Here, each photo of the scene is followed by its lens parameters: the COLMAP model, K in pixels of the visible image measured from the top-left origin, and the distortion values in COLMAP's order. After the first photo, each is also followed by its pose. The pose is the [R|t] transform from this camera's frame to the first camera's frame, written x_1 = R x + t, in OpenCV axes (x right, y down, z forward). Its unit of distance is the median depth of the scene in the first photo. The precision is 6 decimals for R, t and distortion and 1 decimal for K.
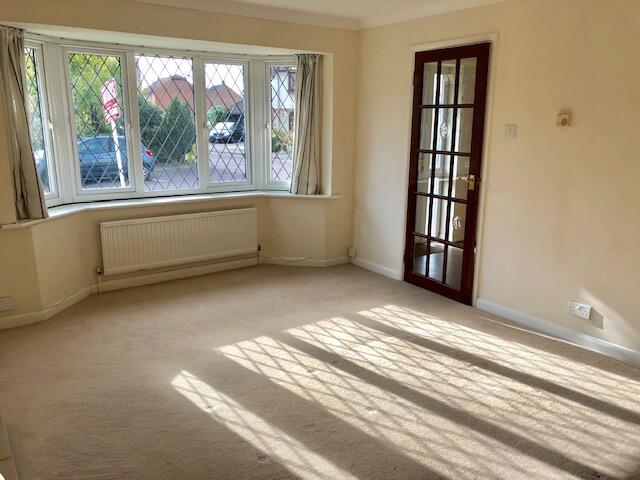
lens RADIAL K [[529.4, 0, 324.9], [0, 529.4, 241.1], [0, 0, 1]] dist [0.045589, -0.093911]
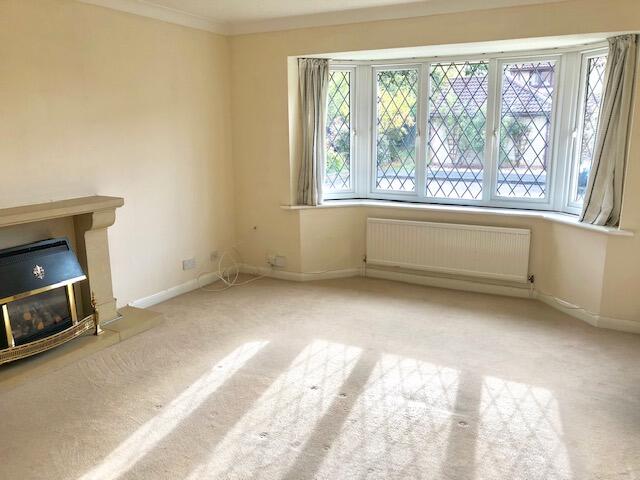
lens RADIAL K [[529.4, 0, 324.9], [0, 529.4, 241.1], [0, 0, 1]] dist [0.045589, -0.093911]
pose [[0.433167, 0.176241, -0.883915, 0.567726], [-0.190806, 0.976400, 0.101176, -0.082776], [0.880885, 0.124830, 0.456572, 0.397798]]
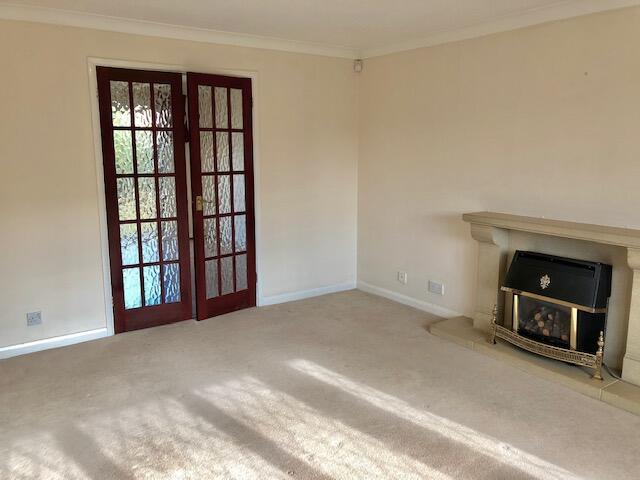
lens RADIAL K [[529.4, 0, 324.9], [0, 529.4, 241.1], [0, 0, 1]] dist [0.045589, -0.093911]
pose [[-0.999473, -0.012298, 0.030039, 0.053364], [0.000576, 0.918585, 0.395223, -0.260519], [-0.032453, 0.395032, -0.918094, 1.108478]]
